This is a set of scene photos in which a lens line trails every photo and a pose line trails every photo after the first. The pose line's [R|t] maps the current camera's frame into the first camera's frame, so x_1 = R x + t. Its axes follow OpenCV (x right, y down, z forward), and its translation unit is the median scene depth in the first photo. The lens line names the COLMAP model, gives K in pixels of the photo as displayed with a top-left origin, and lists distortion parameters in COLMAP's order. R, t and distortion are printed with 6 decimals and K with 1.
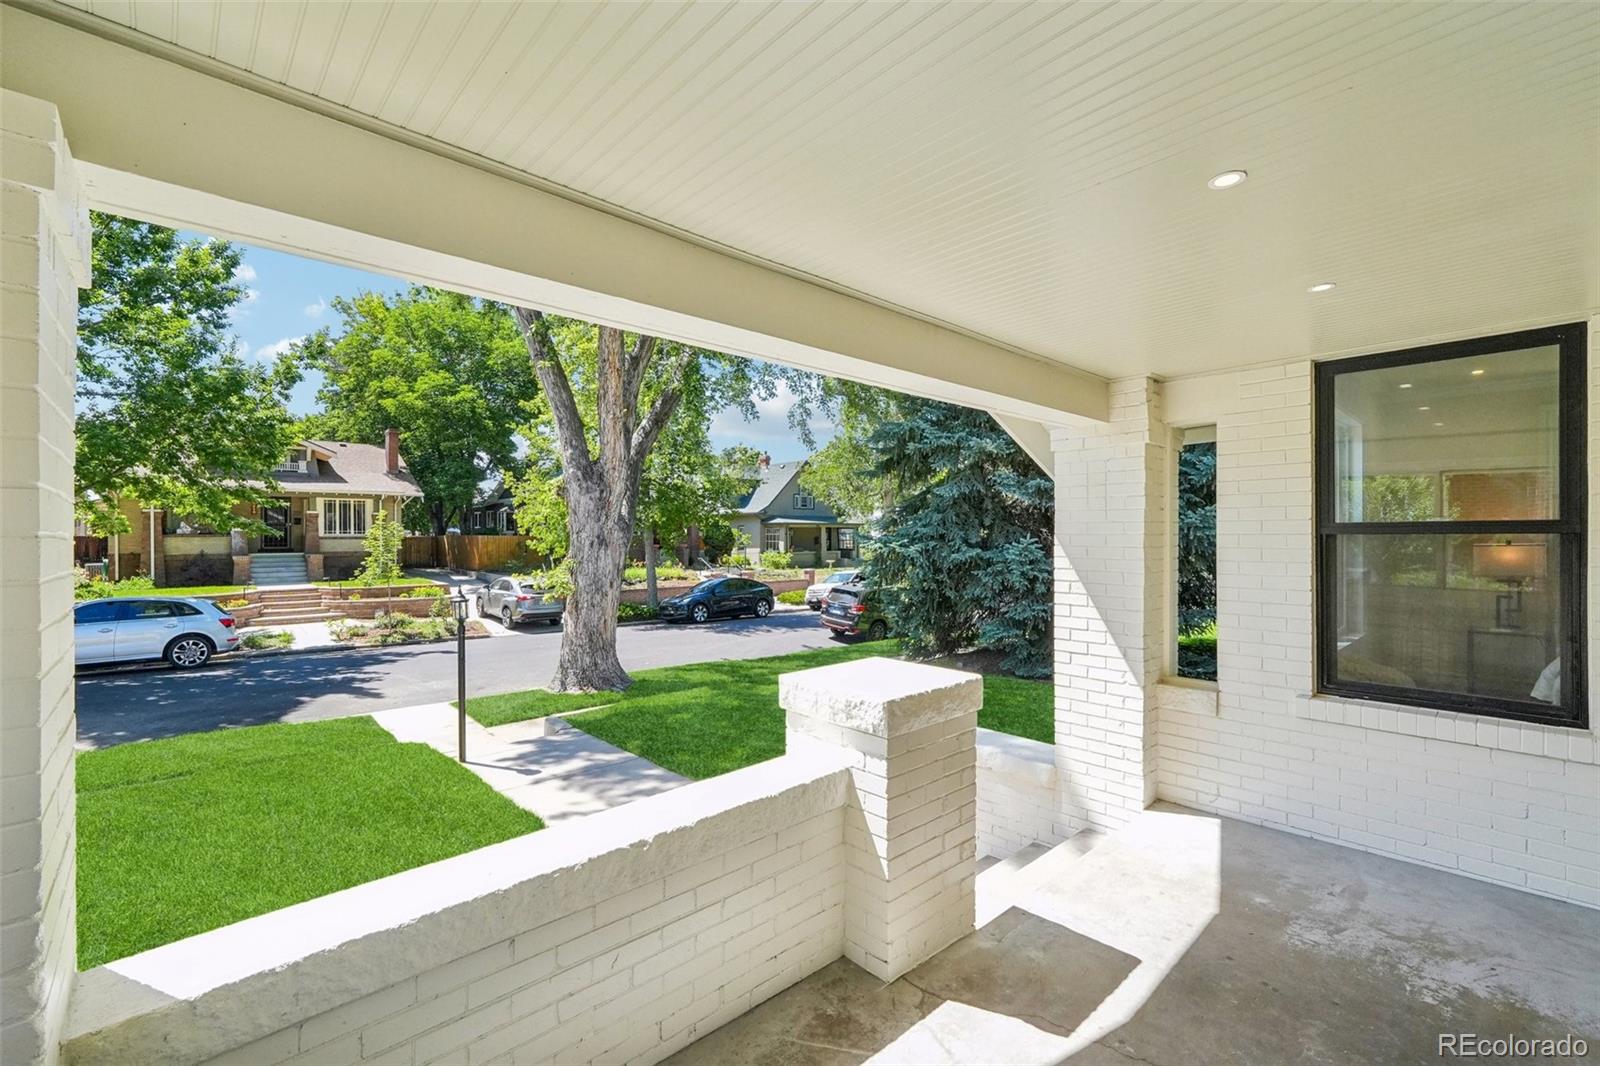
lens RADIAL K [[686.2, 0, 804.8], [0, 686.2, 527.9], [0, 0, 1]] dist [-0.001684, -0.000063]
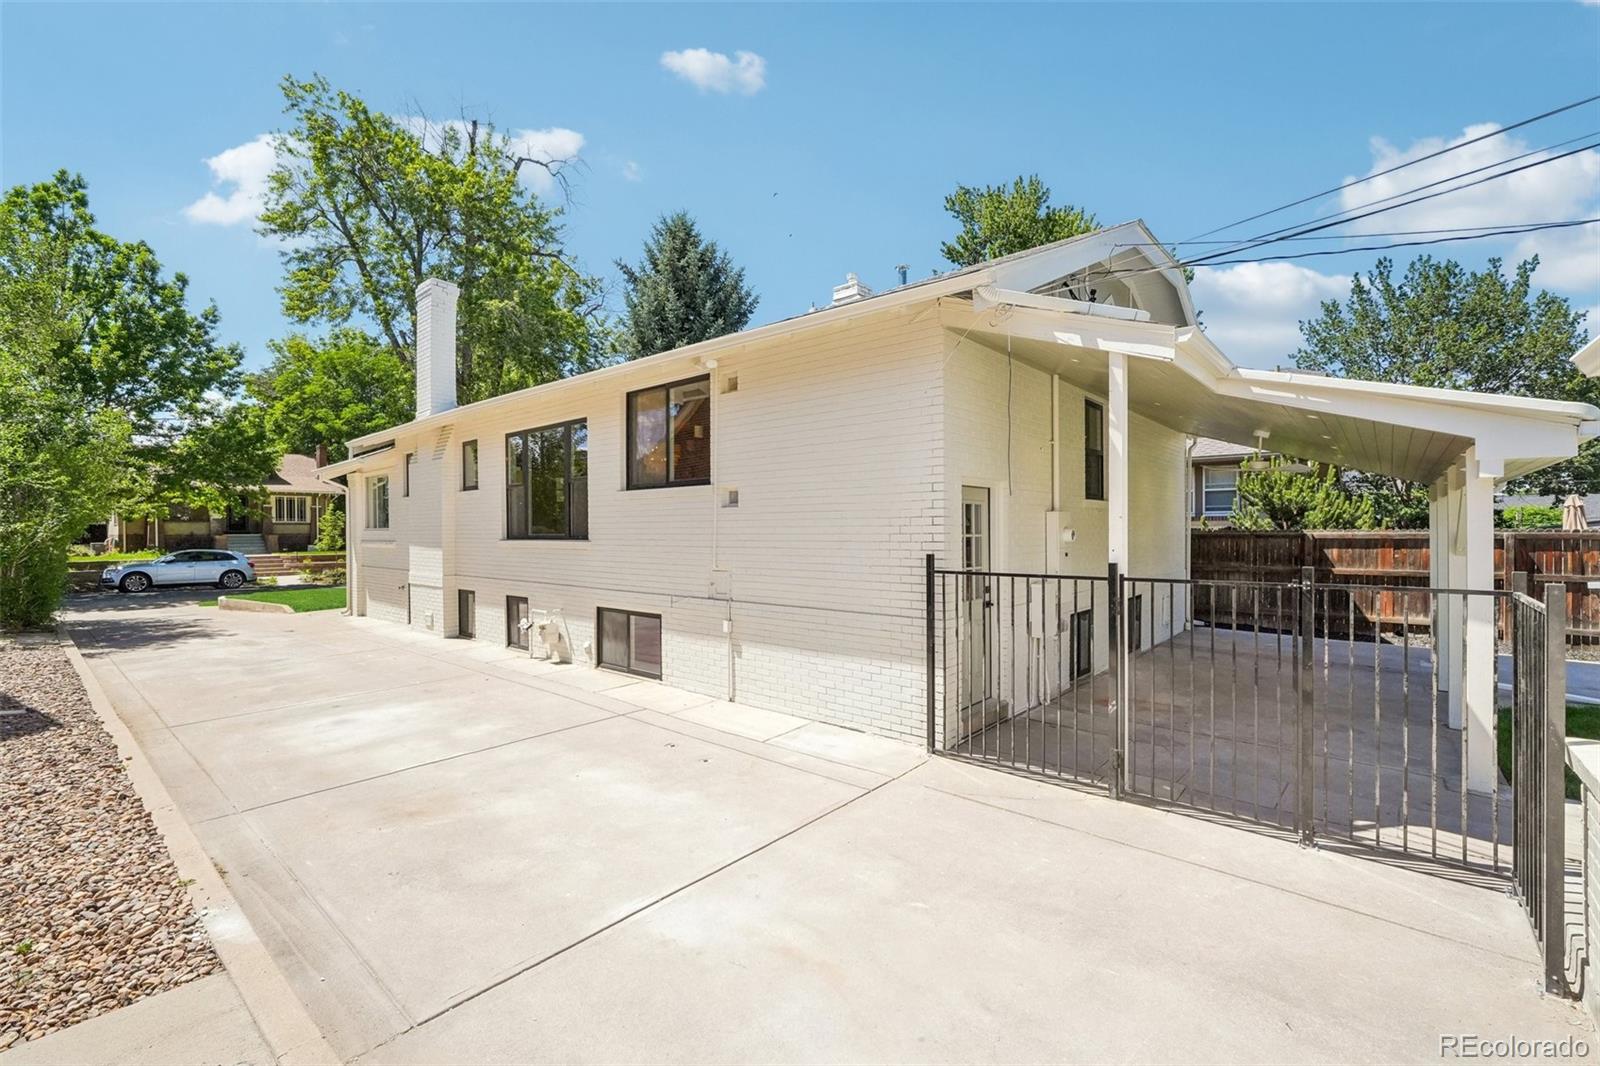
lens RADIAL K [[686.2, 0, 804.8], [0, 686.2, 527.9], [0, 0, 1]] dist [-0.001684, -0.000063]
pose [[0.993547, -0.004047, 0.113352, 0.223943], [0.003442, 0.999979, 0.005526, 0.018737], [-0.113372, -0.005100, 0.993540, -0.530269]]
